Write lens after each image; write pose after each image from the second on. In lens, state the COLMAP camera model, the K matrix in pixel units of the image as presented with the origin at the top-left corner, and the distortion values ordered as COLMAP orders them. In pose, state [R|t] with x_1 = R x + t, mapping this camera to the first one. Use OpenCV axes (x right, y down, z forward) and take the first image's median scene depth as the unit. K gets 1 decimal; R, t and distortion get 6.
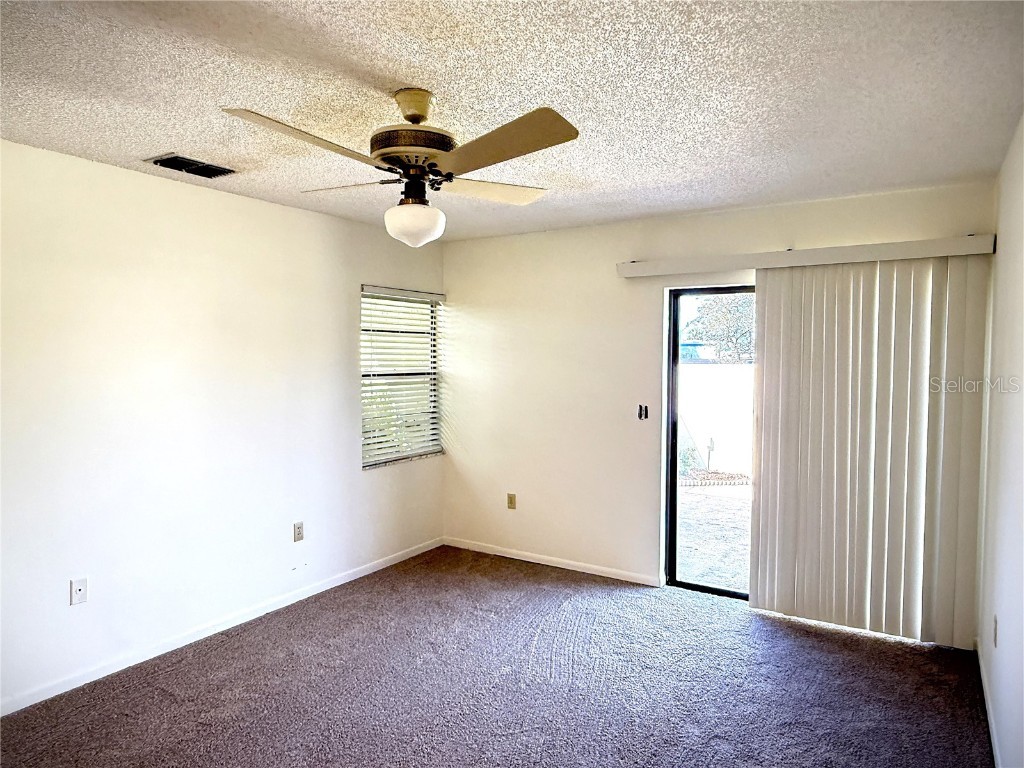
lens RADIAL K [[658.9, 0, 512.9], [0, 658.9, 384.7], [0, 0, 1]] dist [-0.002695, 0.001391]
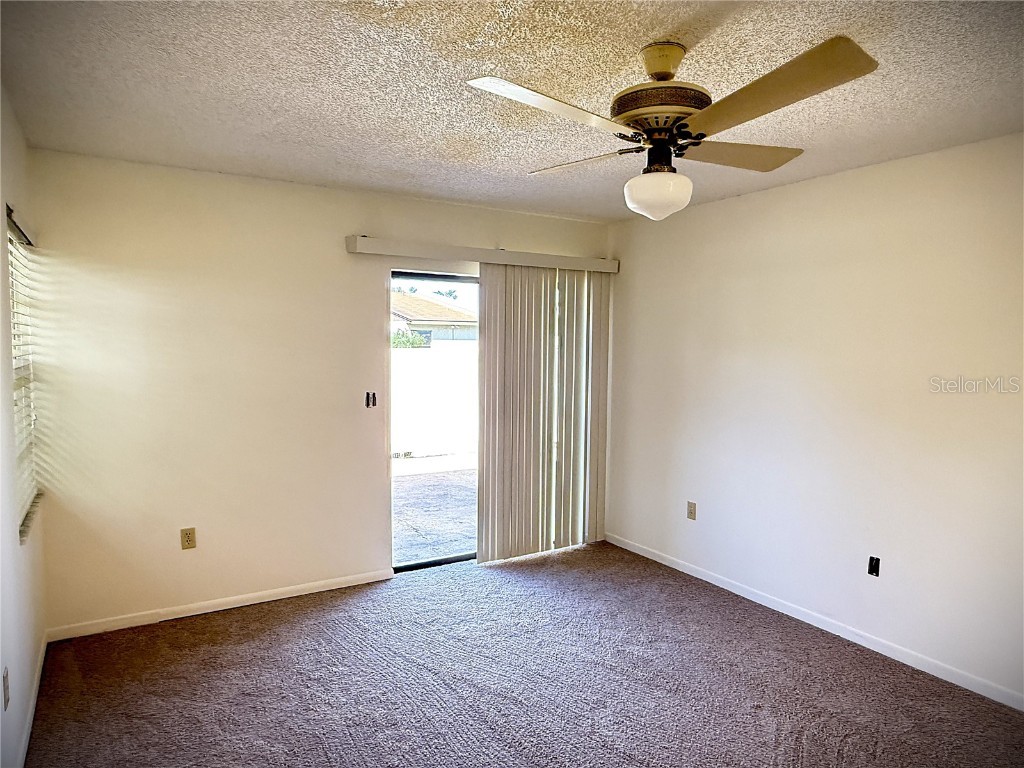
lens RADIAL K [[658.9, 0, 512.4], [0, 658.9, 383.1], [0, 0, 1]] dist [-0.002695, 0.001391]
pose [[0.442742, -0.049732, 0.895269, -0.607439], [0.036882, 0.998626, 0.037234, -0.009327], [-0.895890, 0.016534, 0.443968, 0.447380]]
